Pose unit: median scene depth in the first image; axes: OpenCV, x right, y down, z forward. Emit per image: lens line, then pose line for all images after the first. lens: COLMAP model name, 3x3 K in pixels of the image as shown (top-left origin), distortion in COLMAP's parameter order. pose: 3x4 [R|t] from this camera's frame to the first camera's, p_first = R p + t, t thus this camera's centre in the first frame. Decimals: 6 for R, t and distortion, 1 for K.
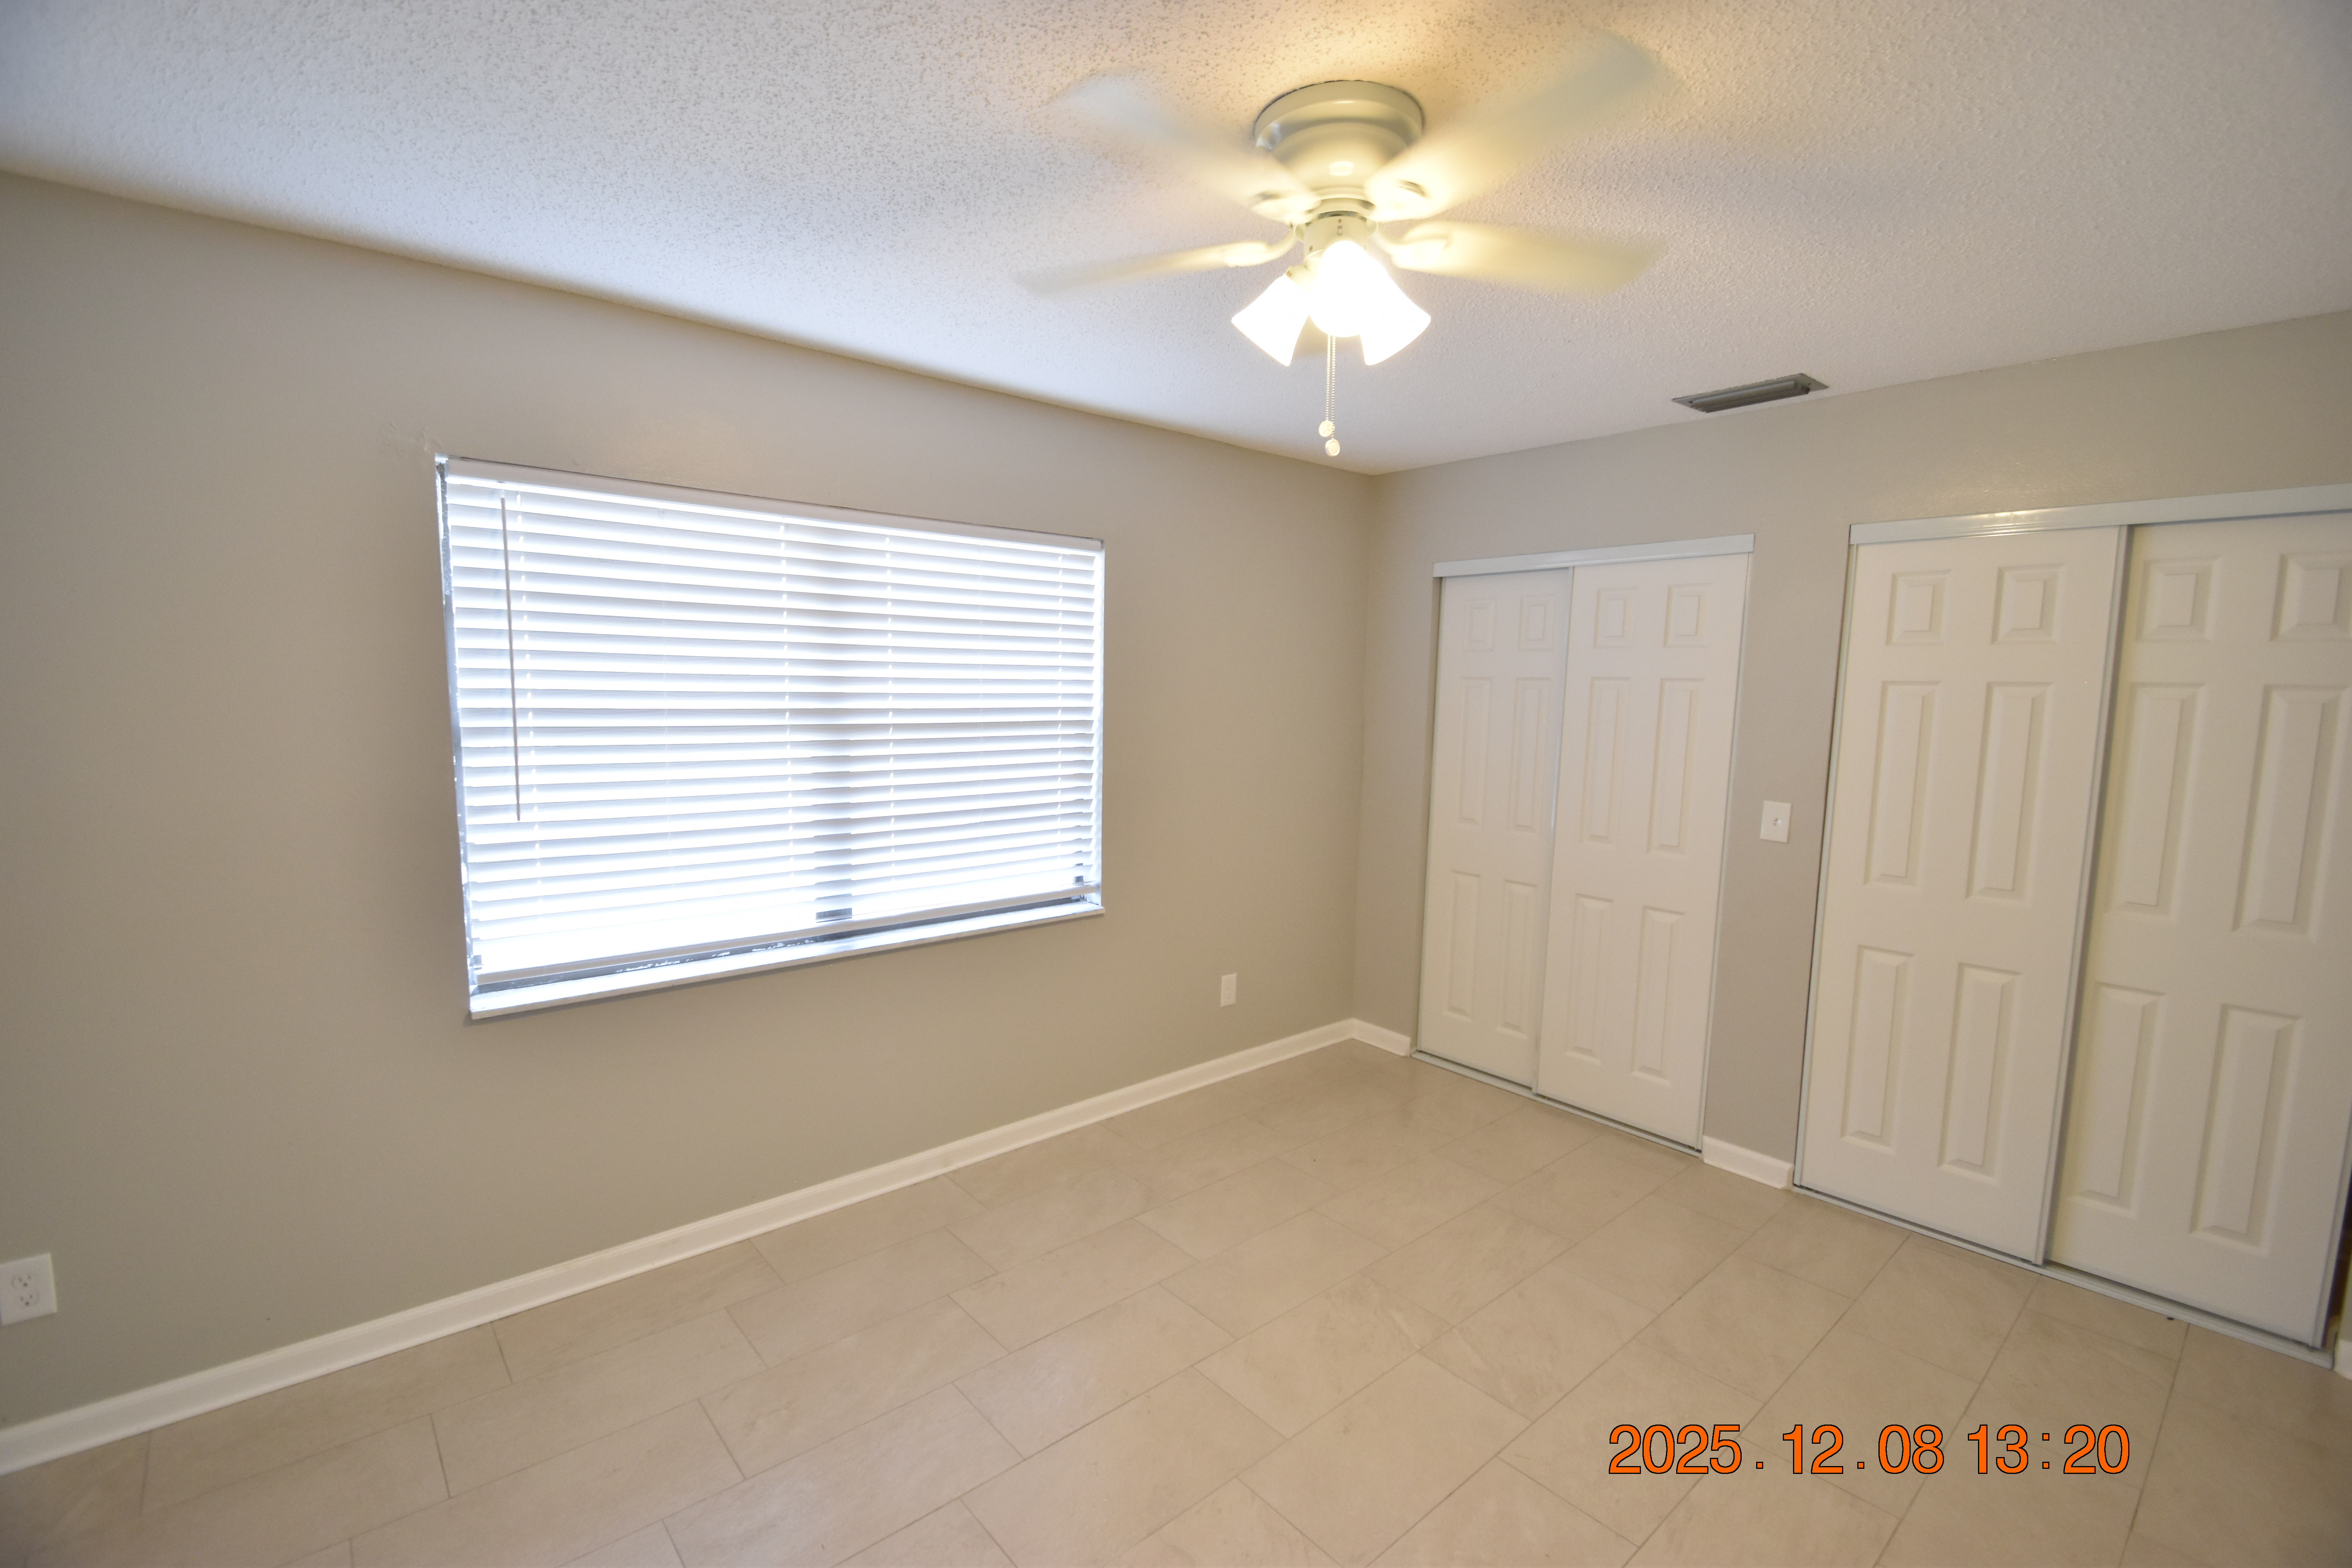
lens RADIAL K [[1030.1, 0, 1187.9], [0, 1030.1, 800.2], [0, 0, 1]] dist [-0.001096, -0.004979]
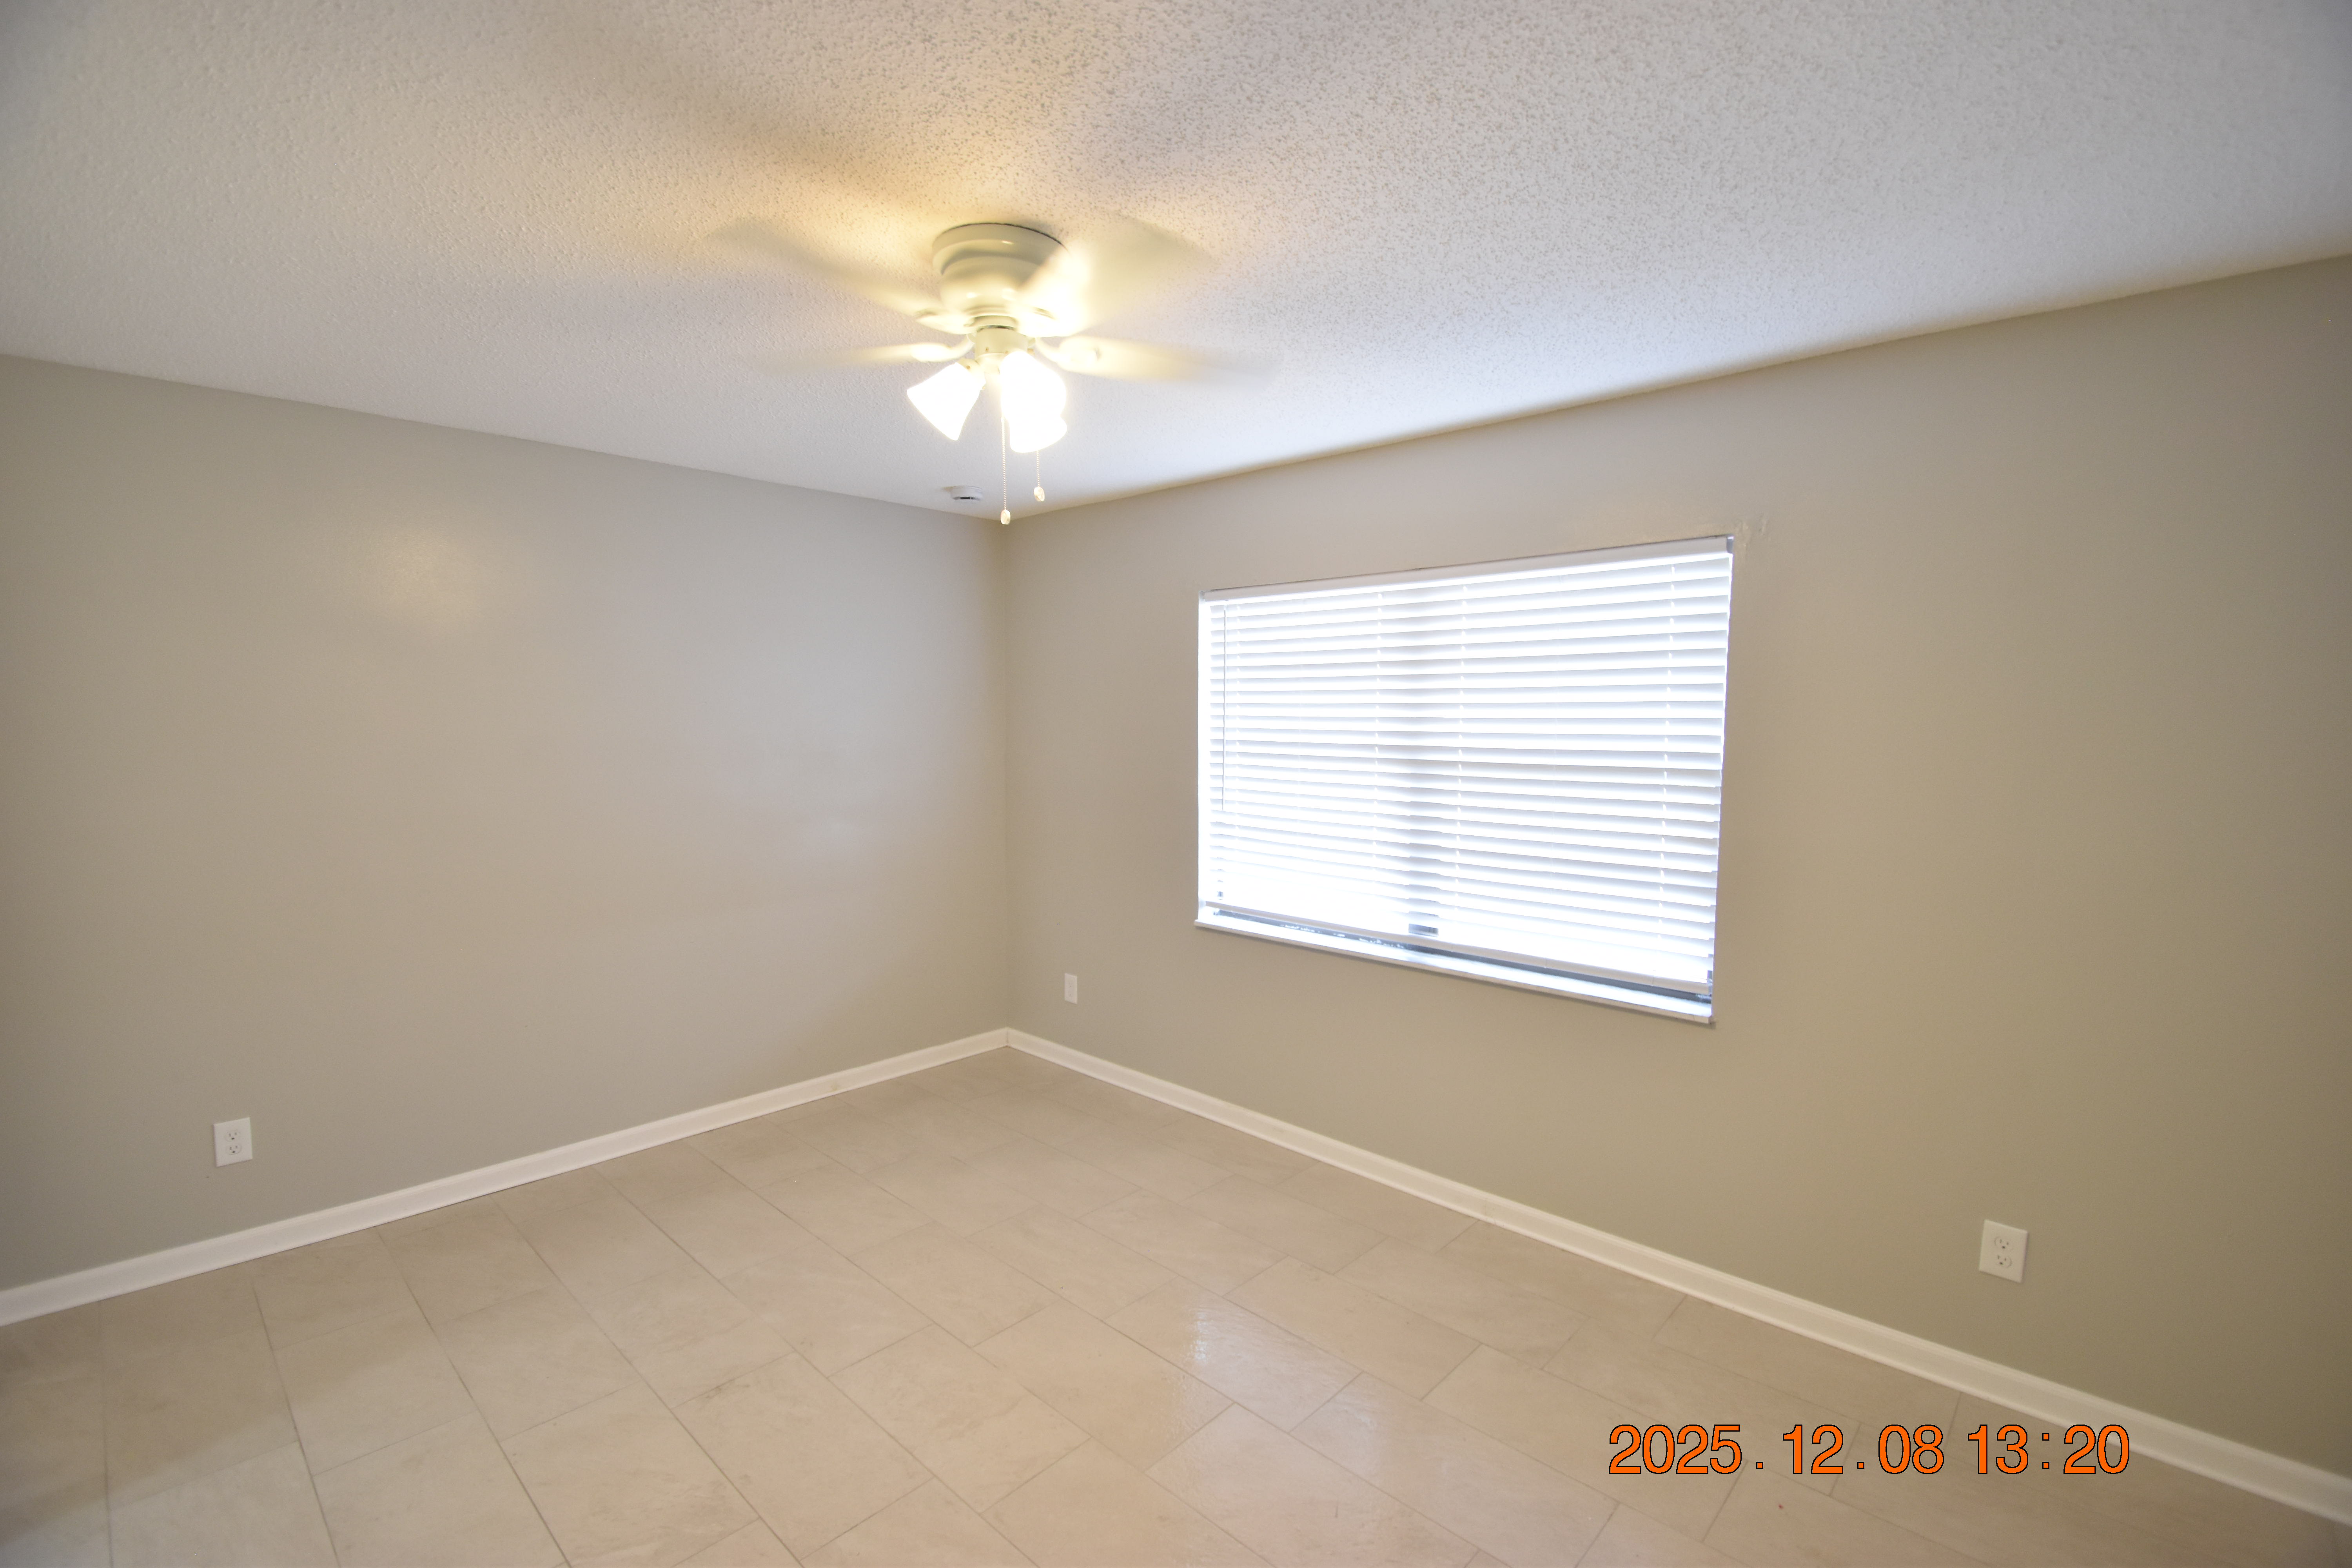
lens RADIAL K [[1030.1, 0, 1170.1], [0, 1030.1, 789.2], [0, 0, 1]] dist [-0.001096, -0.004979]
pose [[0.094034, 0.060924, -0.993703, 0.704098], [-0.110316, 0.992617, 0.050419, -0.063520], [0.989438, 0.104880, 0.100061, 0.579458]]
